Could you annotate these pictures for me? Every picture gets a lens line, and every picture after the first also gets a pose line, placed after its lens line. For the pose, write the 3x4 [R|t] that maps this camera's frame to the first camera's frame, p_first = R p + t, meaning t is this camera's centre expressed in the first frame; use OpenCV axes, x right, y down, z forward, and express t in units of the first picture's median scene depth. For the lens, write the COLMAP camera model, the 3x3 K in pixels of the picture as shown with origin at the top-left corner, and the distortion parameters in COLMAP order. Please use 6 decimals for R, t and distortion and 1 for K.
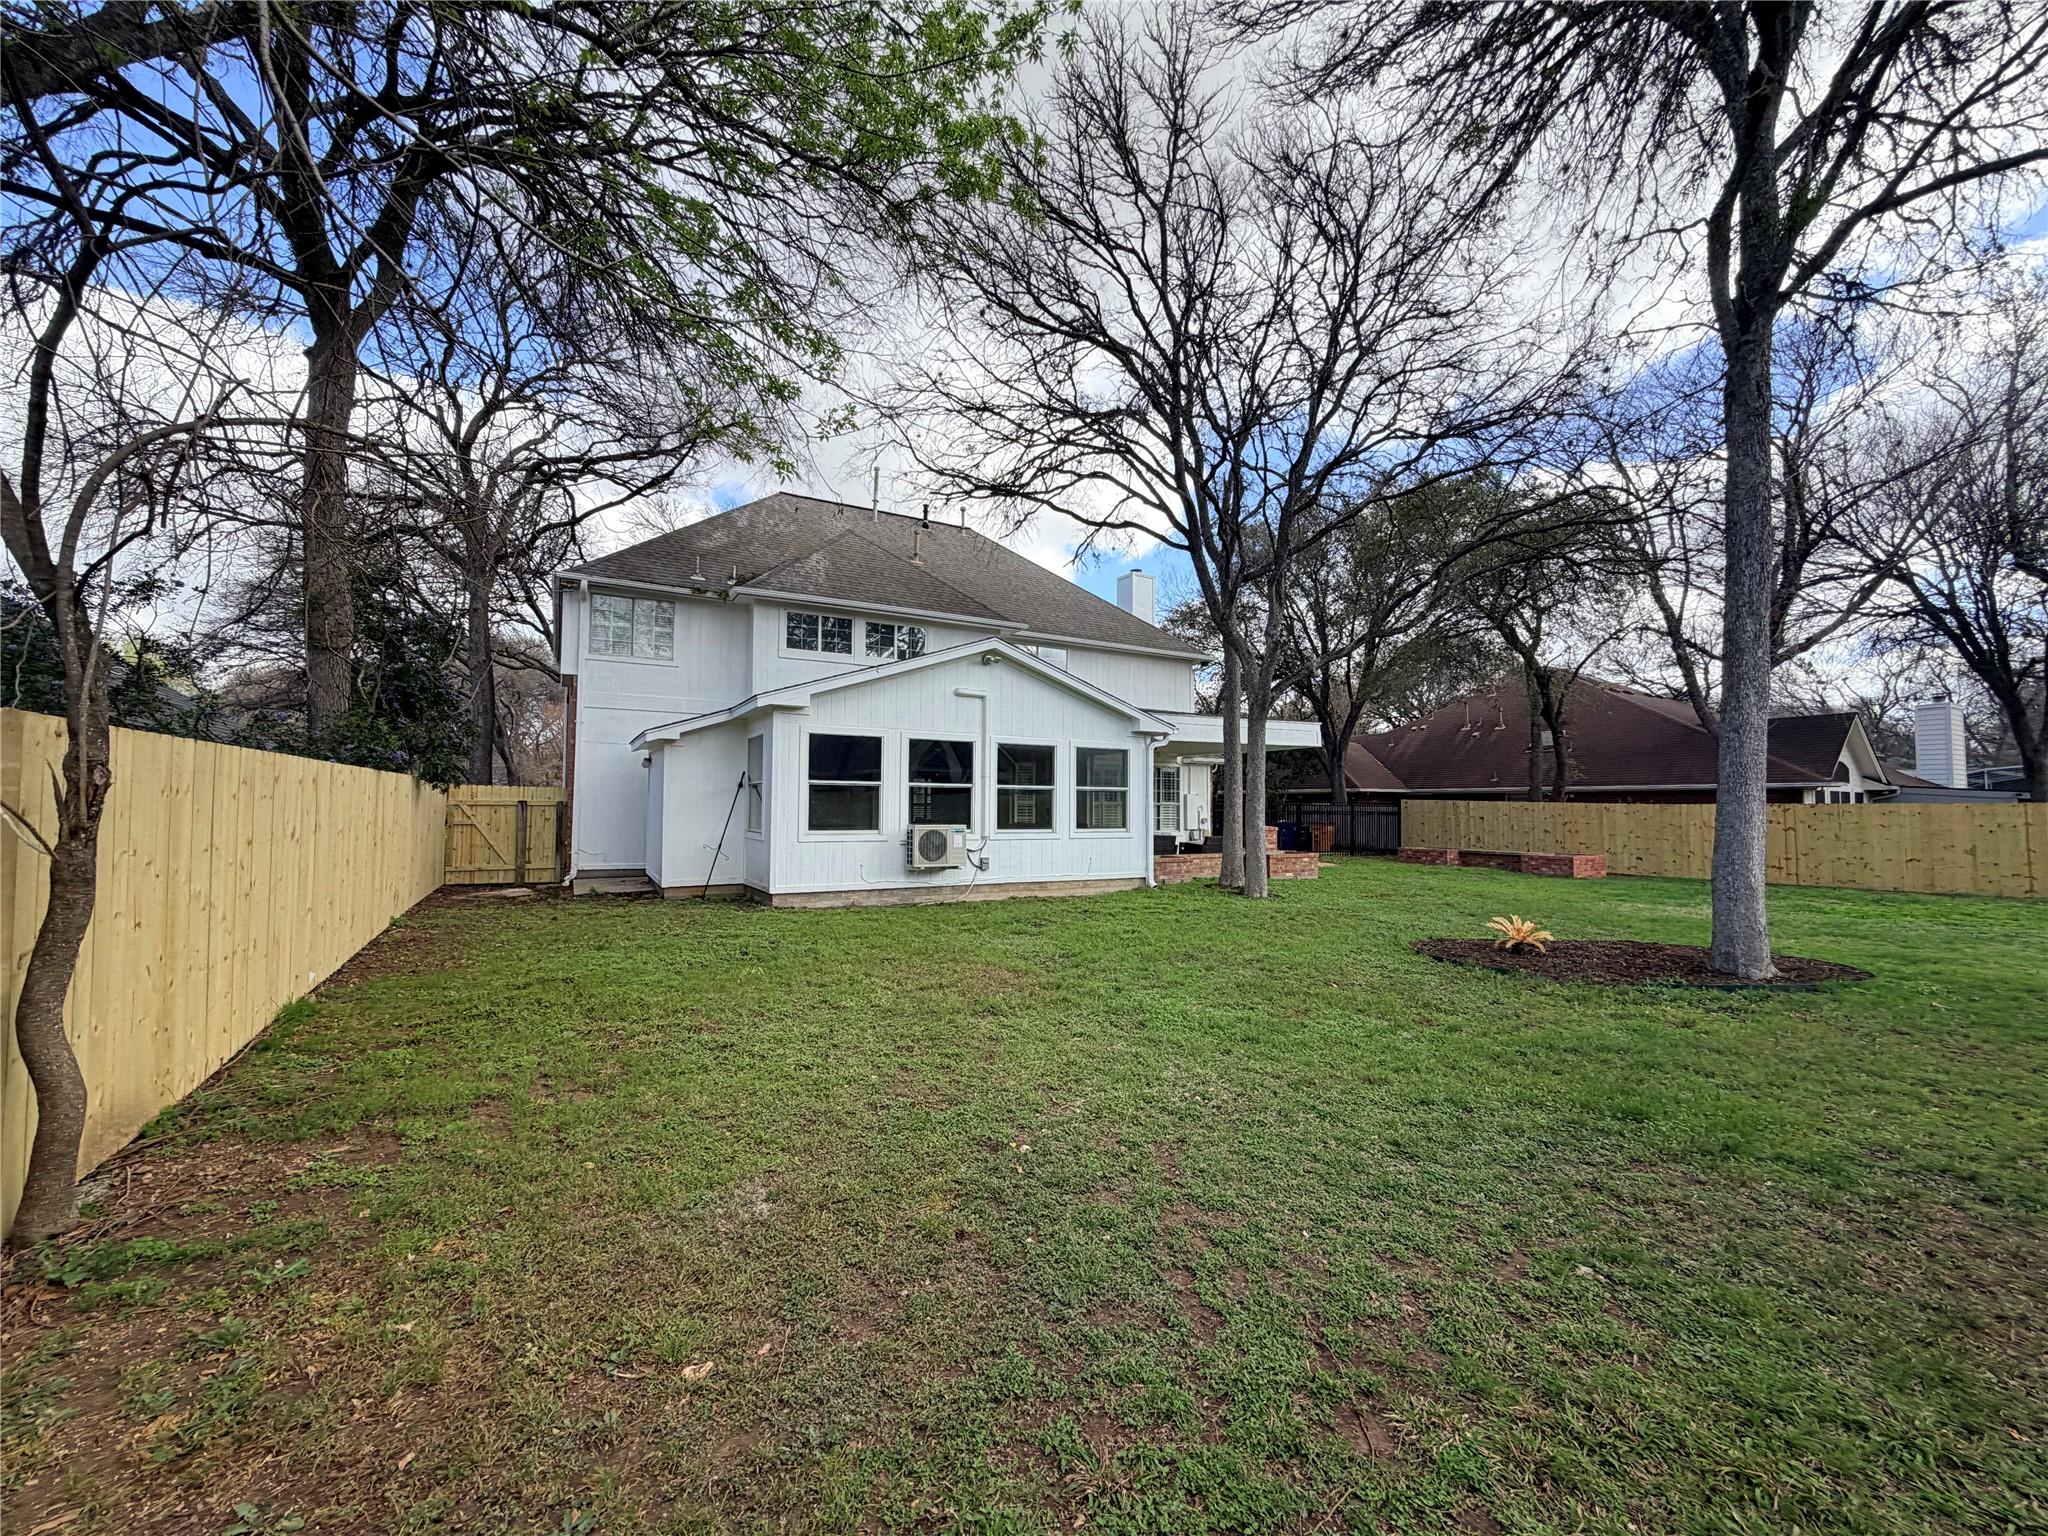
lens RADIAL K [[822.1, 0, 1014.8], [0, 822.1, 775.0], [0, 0, 1]] dist [0.007909, 0.000035]
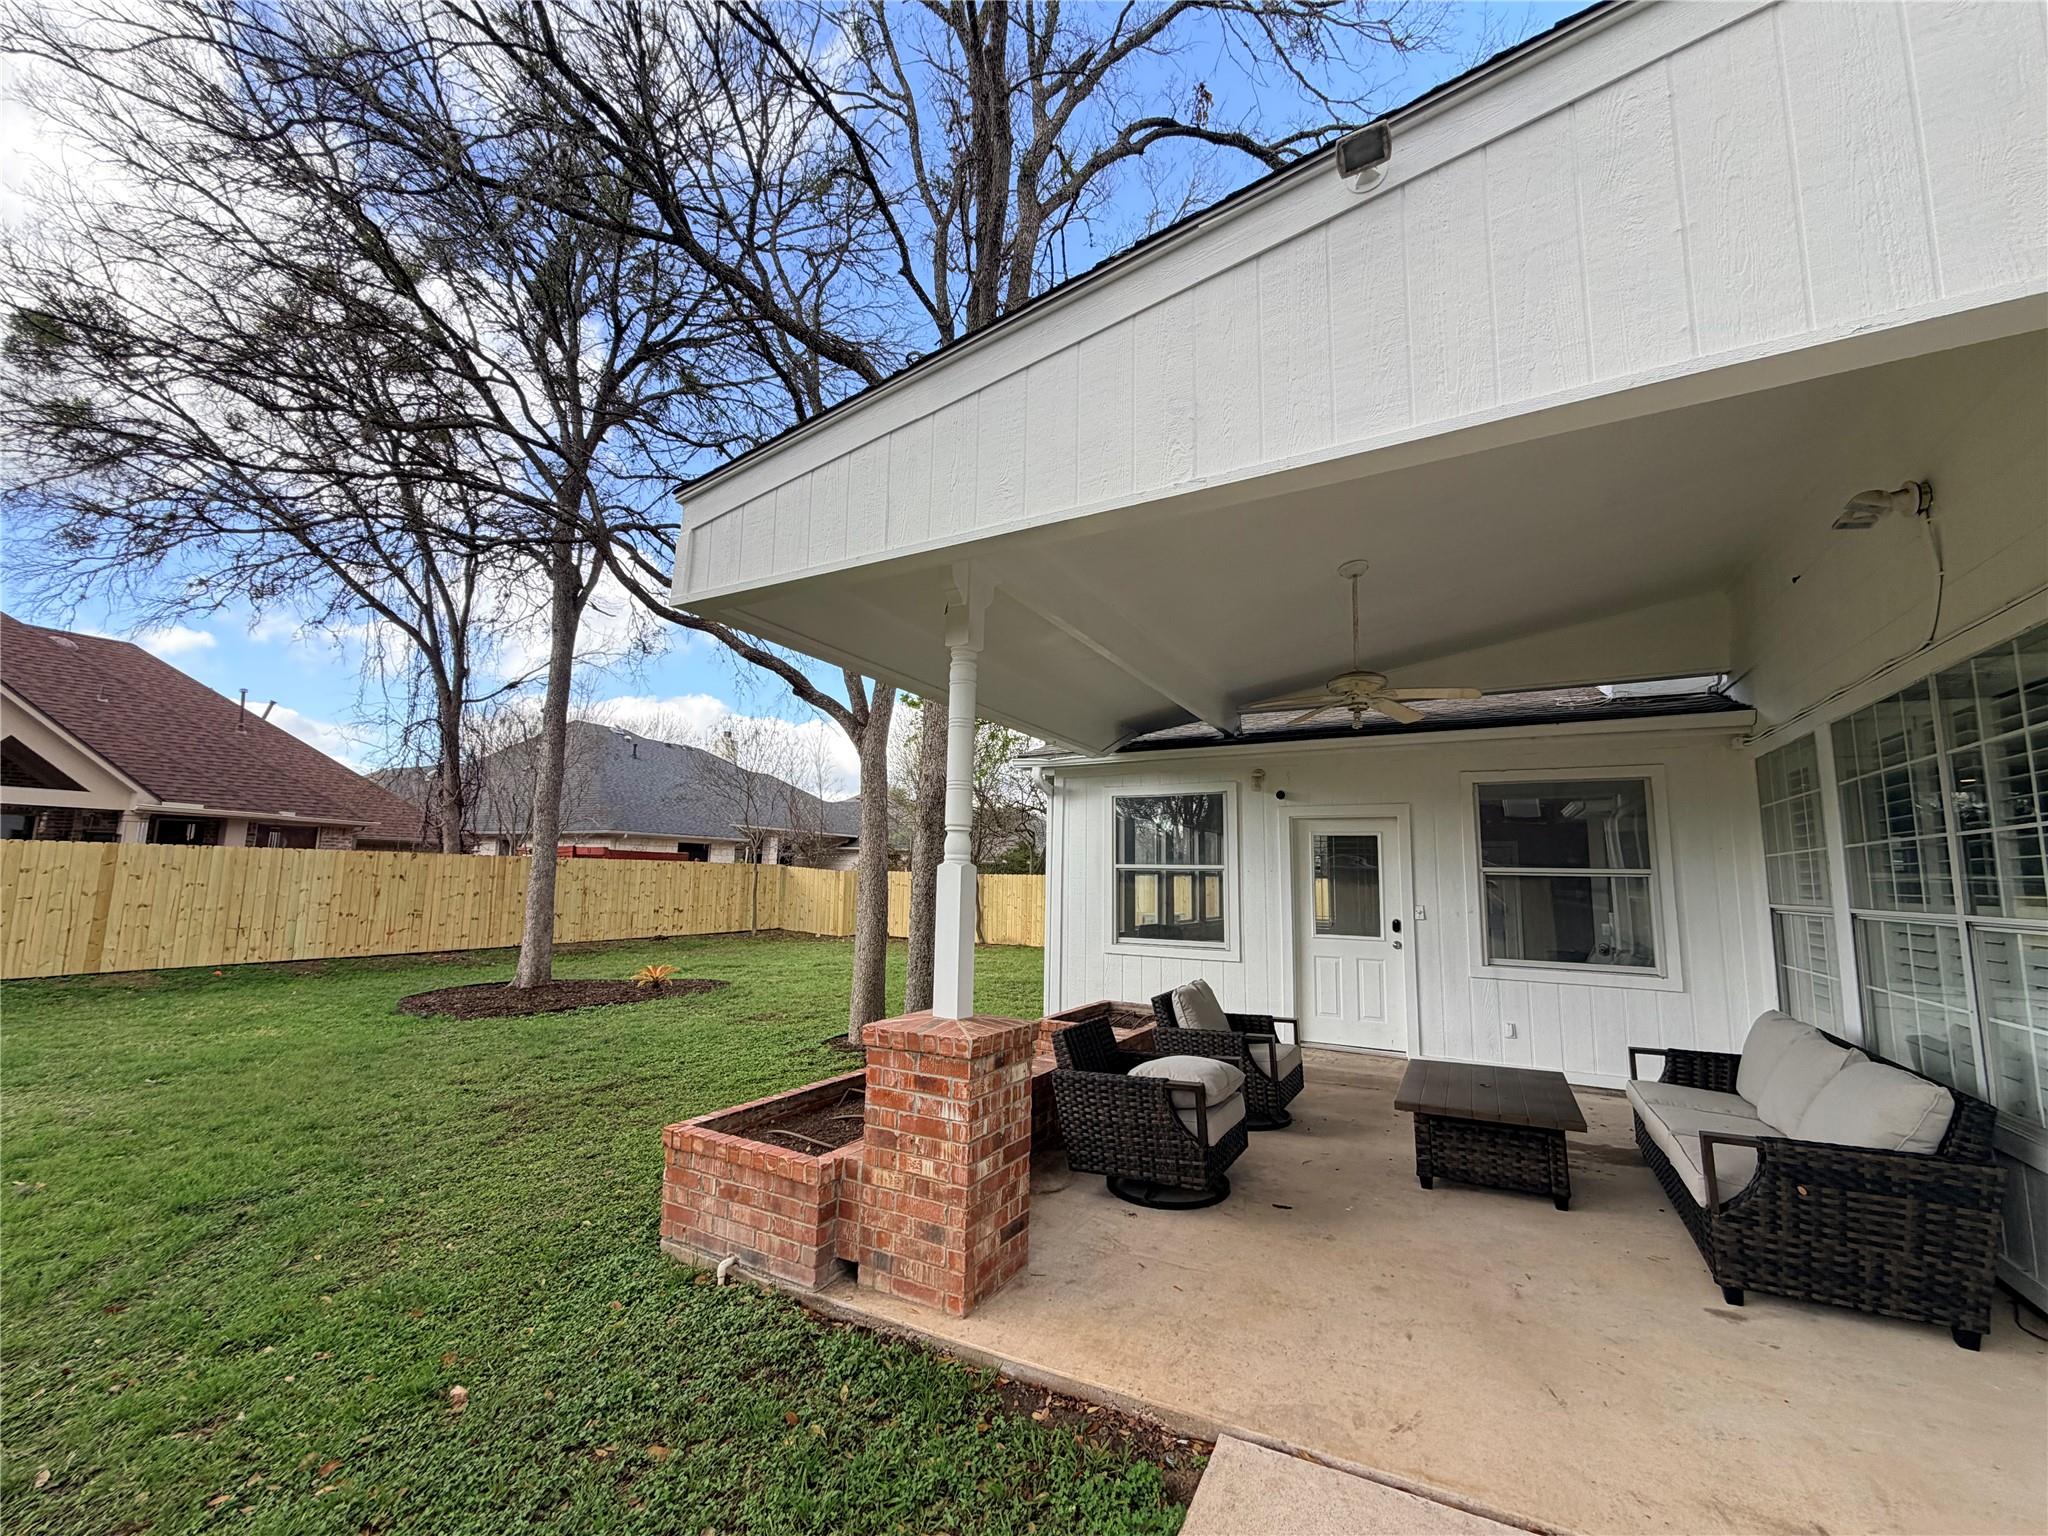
lens RADIAL K [[822.1, 0, 1014.8], [0, 822.1, 775.0], [0, 0, 1]] dist [0.007909, 0.000035]
pose [[-0.850946, -0.091497, -0.517223, 0.535717], [-0.010206, 0.987406, -0.157880, 0.049949], [0.525154, -0.129068, -0.841162, 1.620672]]
